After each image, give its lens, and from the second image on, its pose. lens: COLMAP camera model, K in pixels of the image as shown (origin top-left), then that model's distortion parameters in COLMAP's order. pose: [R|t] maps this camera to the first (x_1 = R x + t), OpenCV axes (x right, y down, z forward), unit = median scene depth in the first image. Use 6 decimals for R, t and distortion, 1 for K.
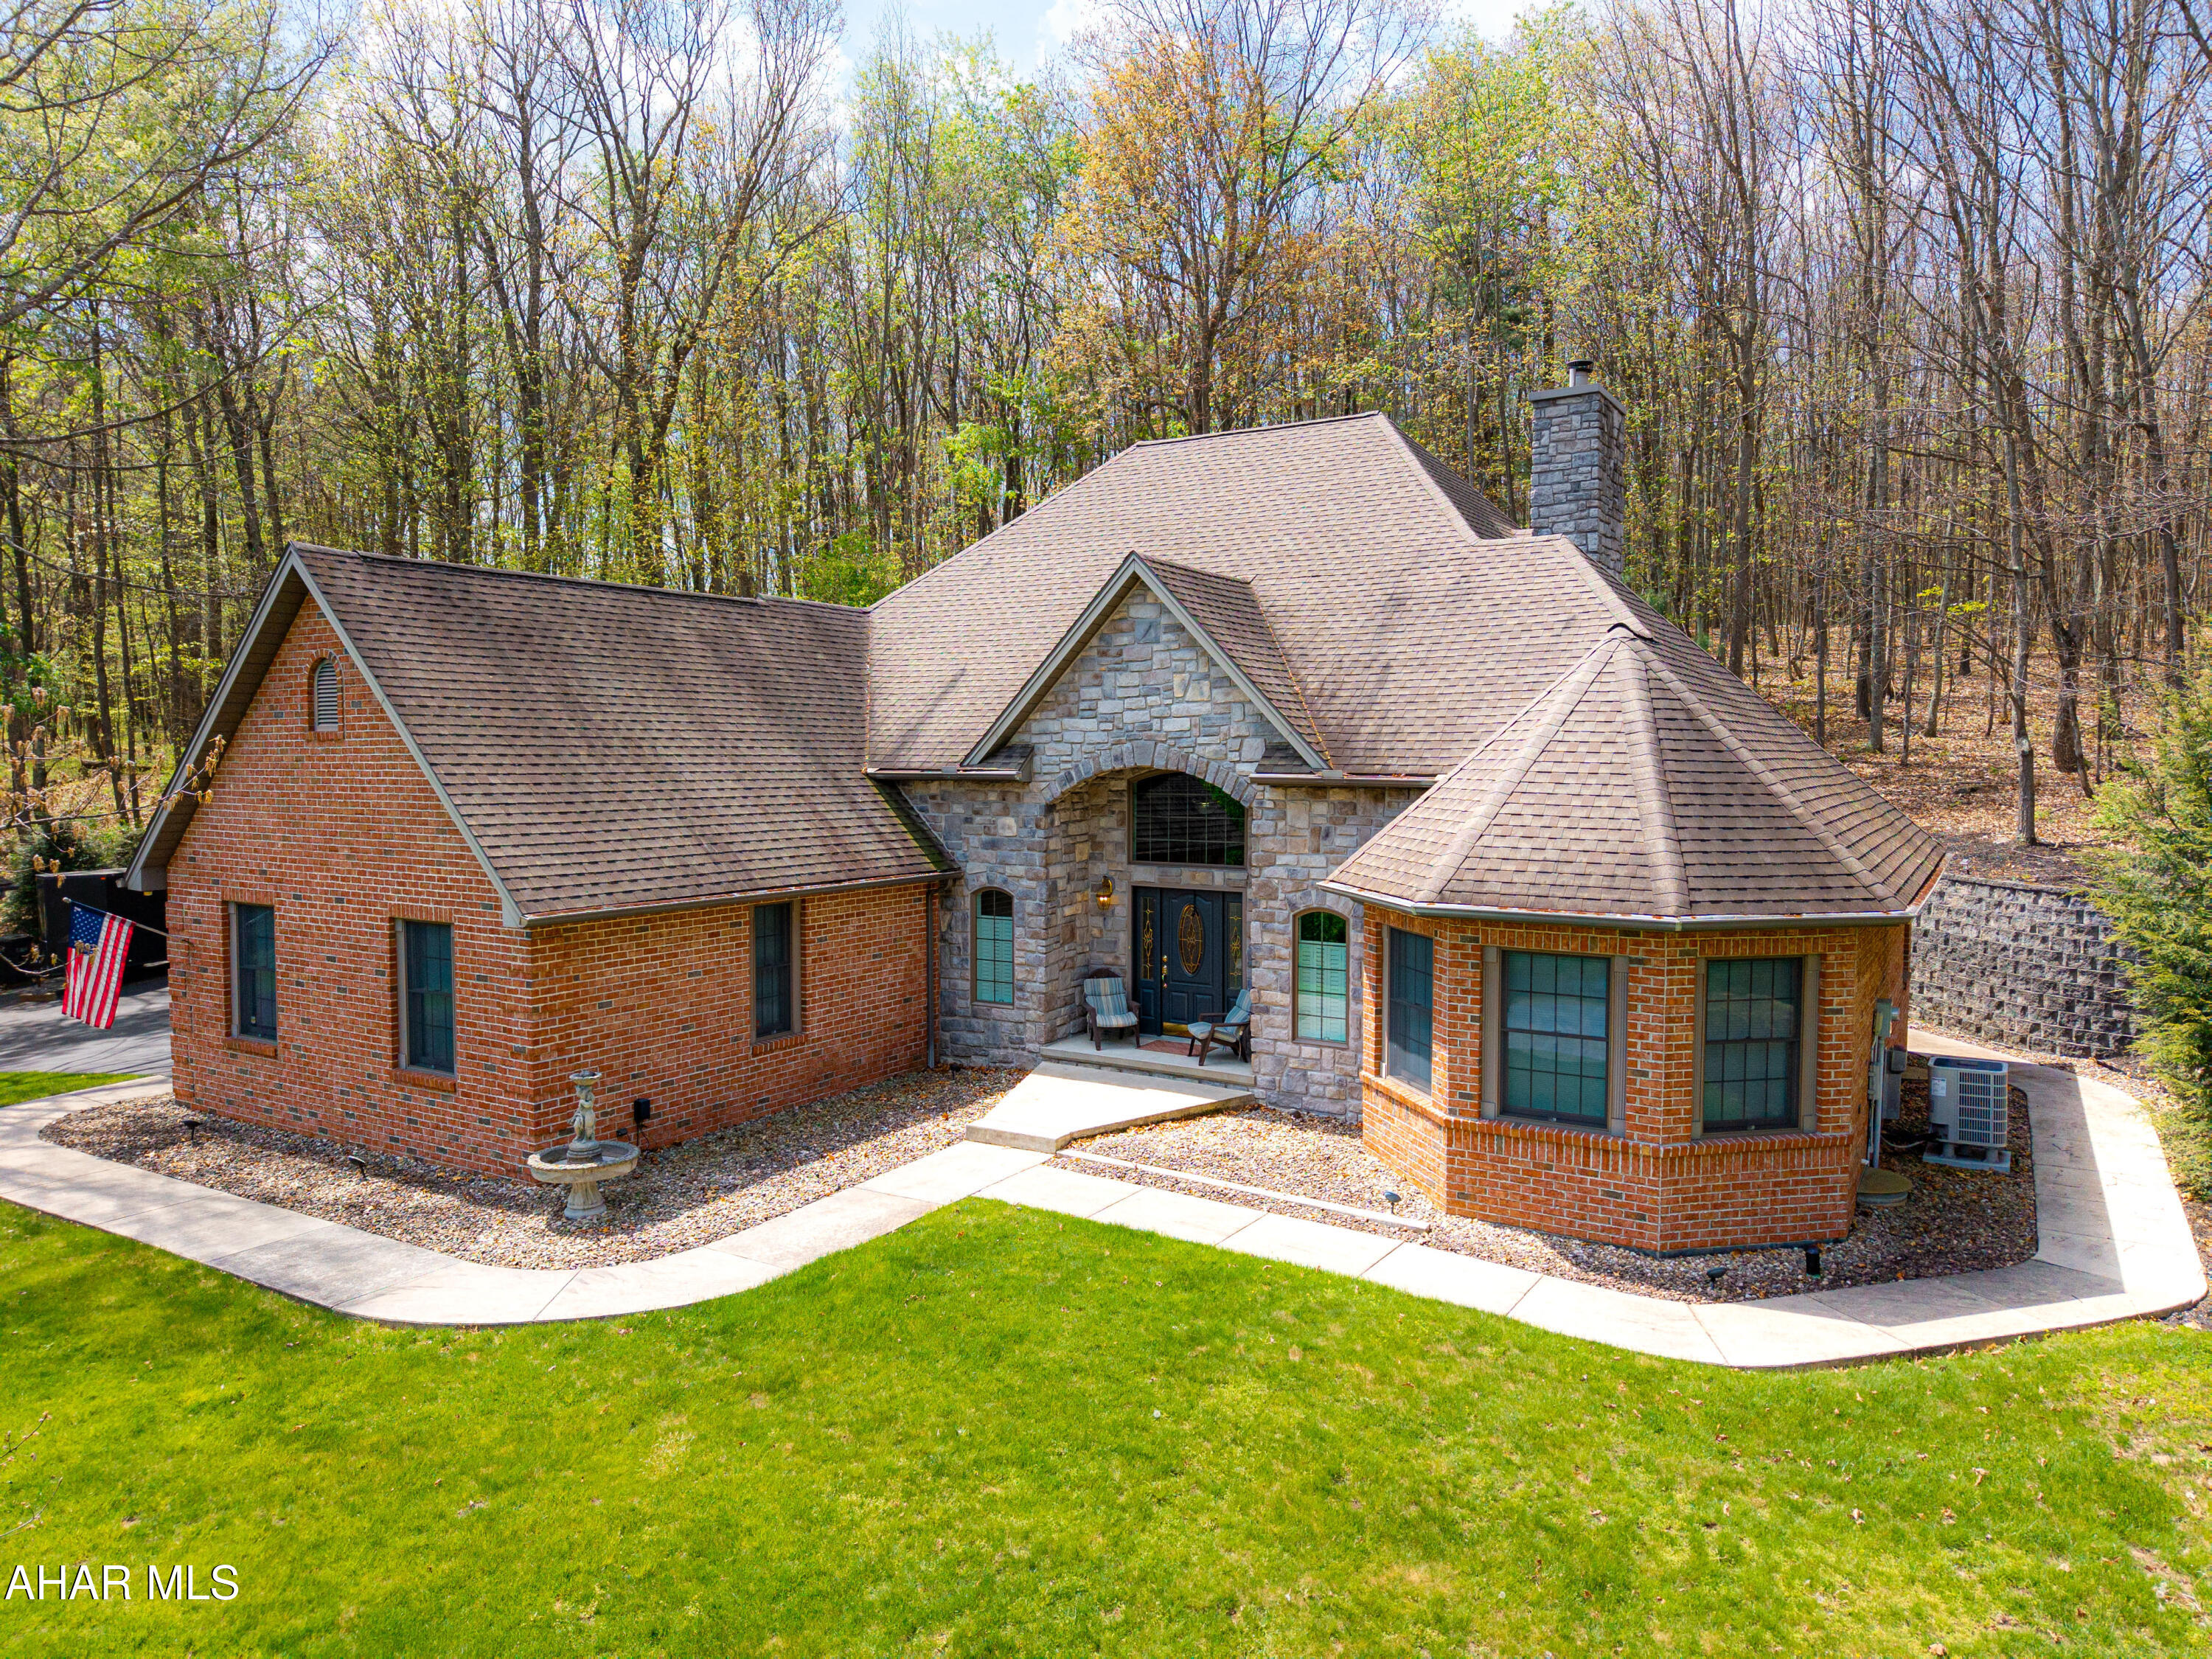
lens RADIAL K [[1500.9, 0, 1104.7], [0, 1500.9, 827.7], [0, 0, 1]] dist [0.031518, -0.010171]
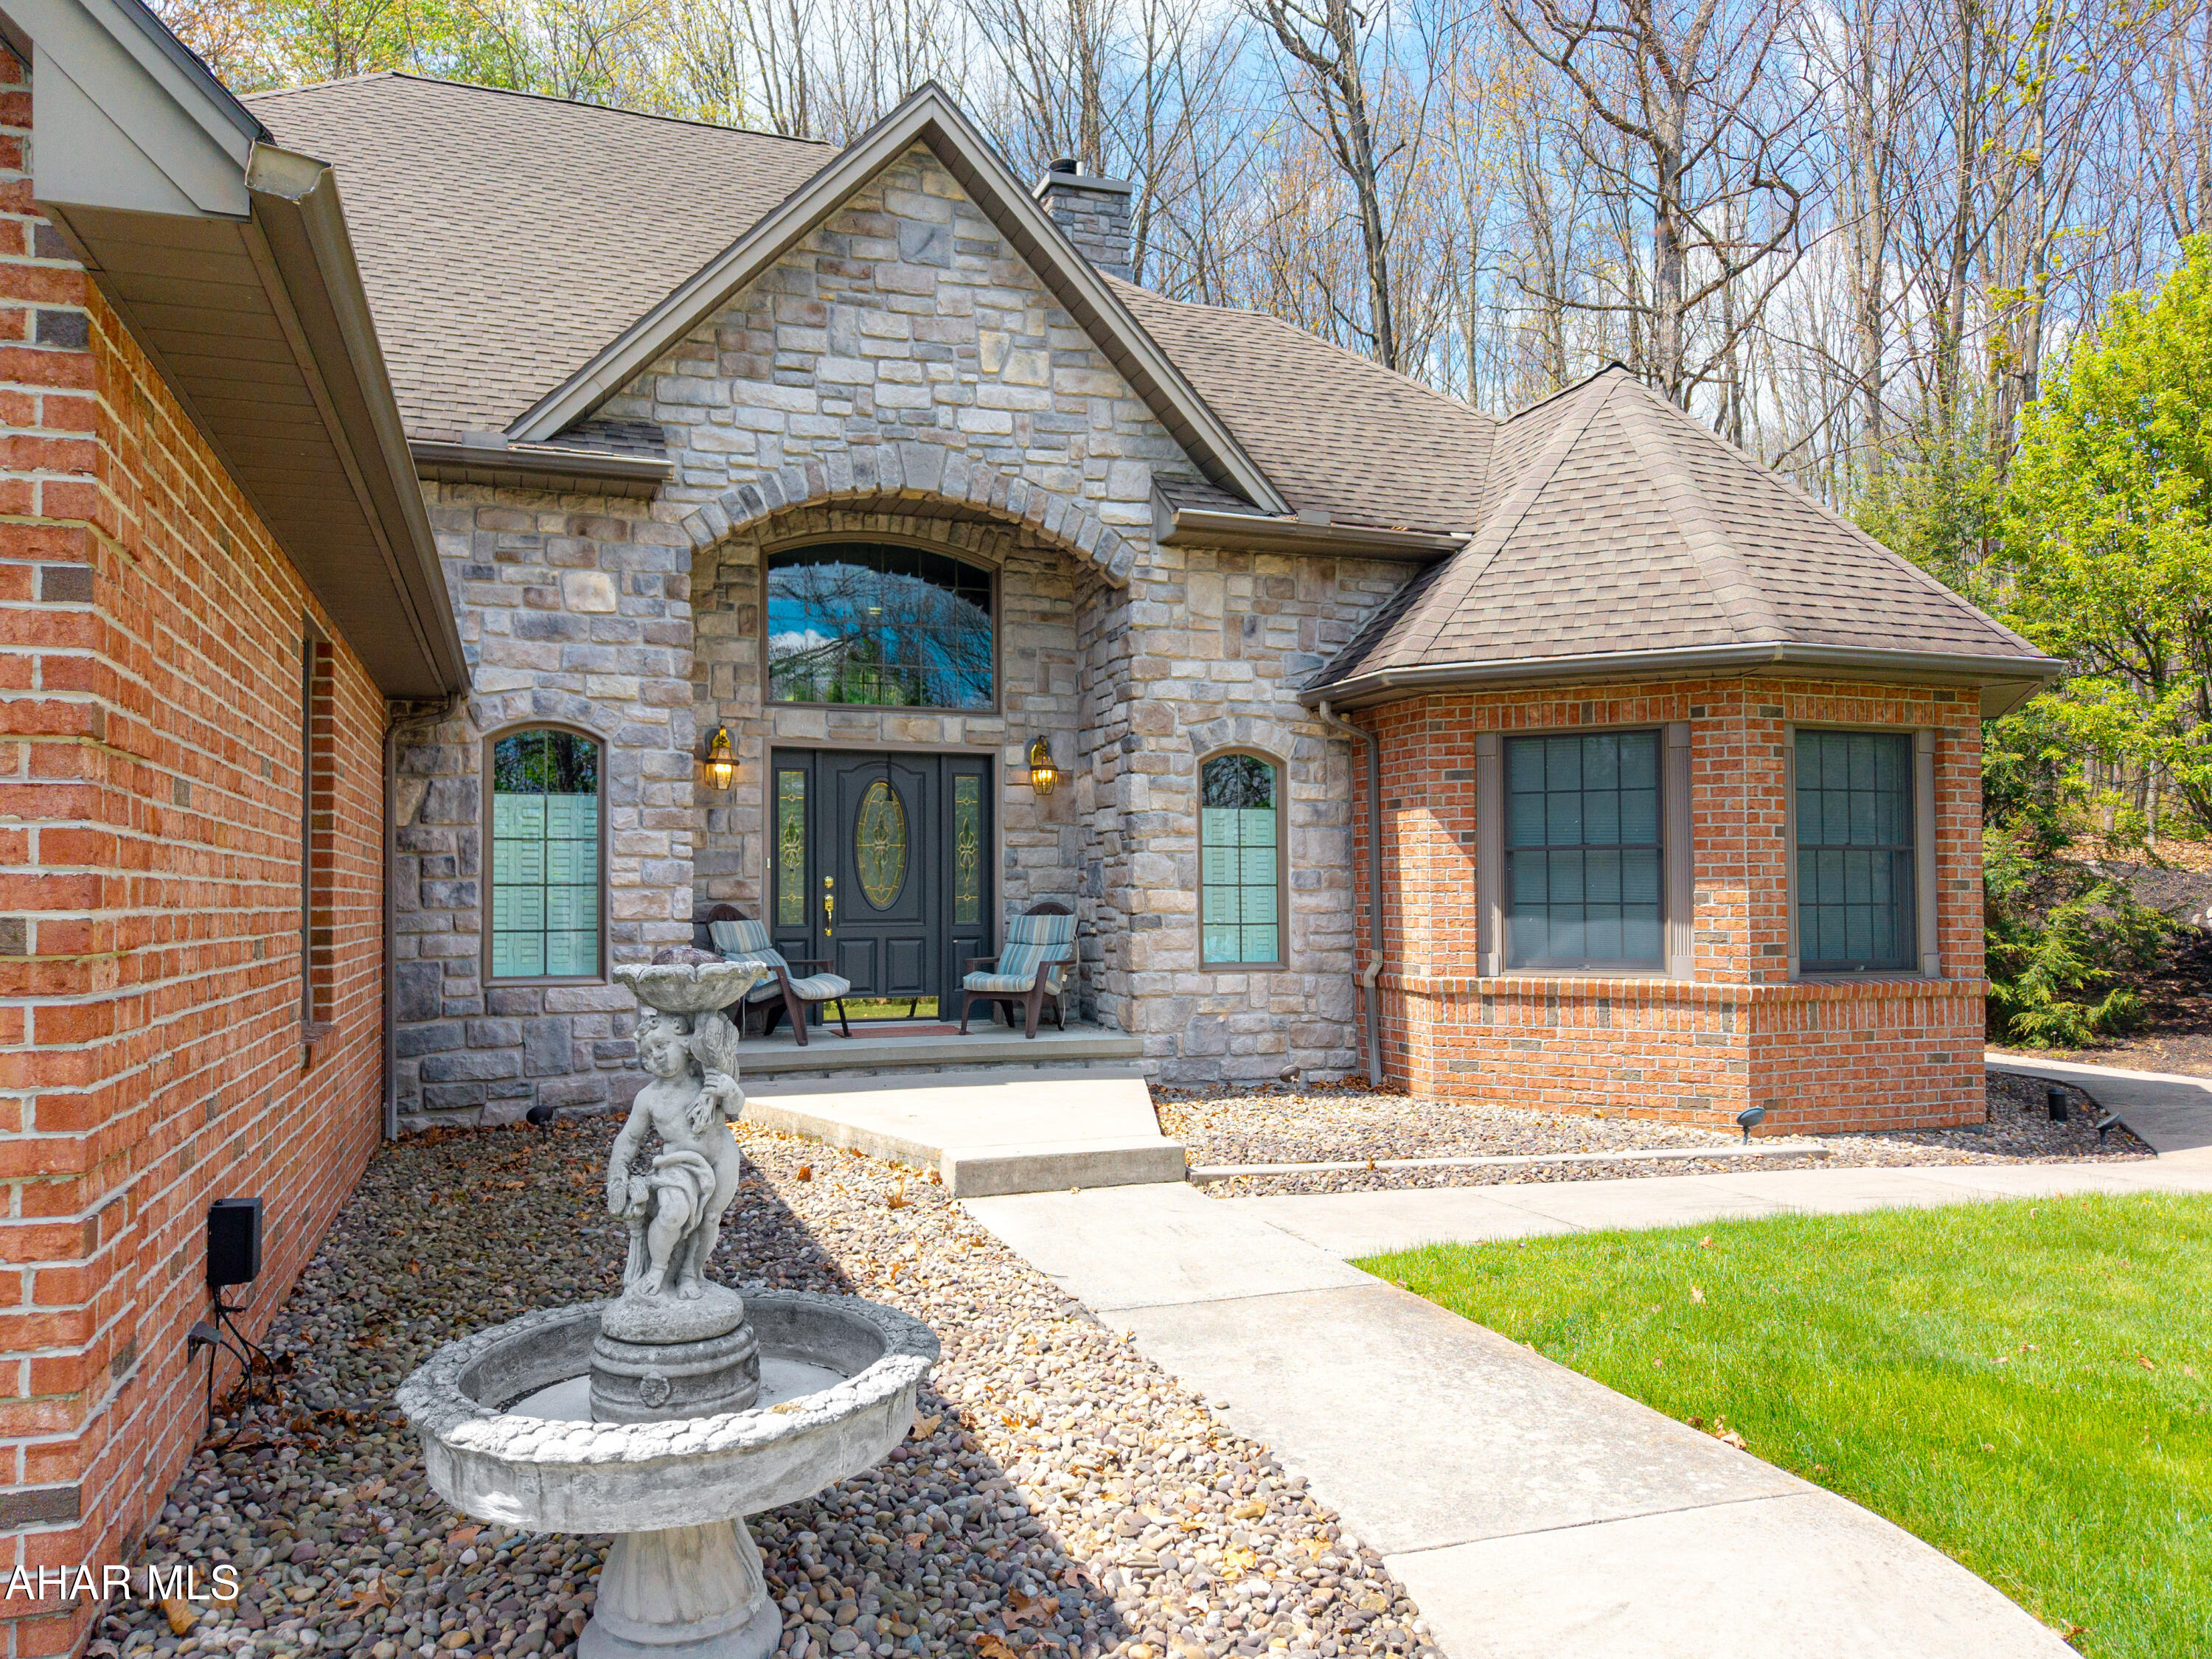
lens RADIAL K [[1500.9, 0, 1094.5], [0, 1500.9, 873.7], [0, 0, 1]] dist [0.031518, -0.010171]
pose [[0.621501, 0.008260, 0.783370, -0.360252], [0.047914, 0.997672, -0.048533, 0.126270], [-0.781947, 0.067698, 0.619658, 0.636221]]
